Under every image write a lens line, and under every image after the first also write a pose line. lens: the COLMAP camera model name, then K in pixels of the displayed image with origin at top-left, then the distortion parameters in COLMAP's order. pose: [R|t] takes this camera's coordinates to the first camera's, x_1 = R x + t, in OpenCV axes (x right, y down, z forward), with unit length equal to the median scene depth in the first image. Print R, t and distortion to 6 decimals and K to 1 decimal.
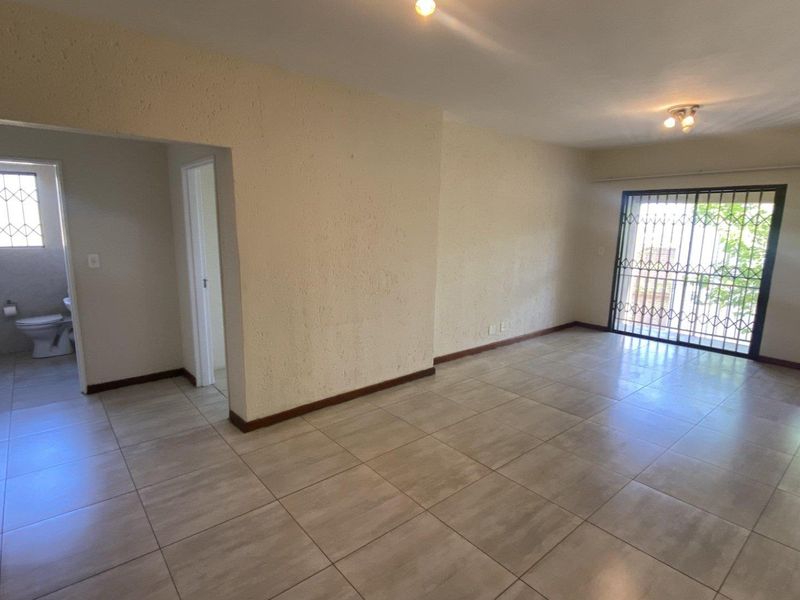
lens RADIAL K [[429.9, 0, 400.0], [0, 429.9, 300.0], [0, 0, 1]] dist [0.026073, -0.028140]
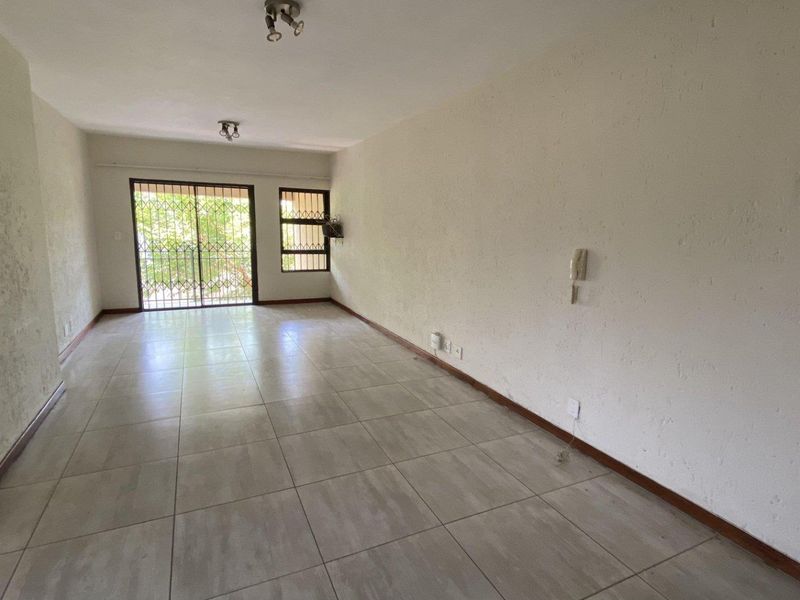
lens RADIAL K [[429.9, 0, 400.0], [0, 429.9, 300.0], [0, 0, 1]] dist [0.026073, -0.028140]
pose [[0.256819, -0.179999, 0.949549, -0.453894], [0.152230, 0.977773, 0.144176, -0.014498], [-0.954395, 0.107523, 0.278512, 0.126296]]
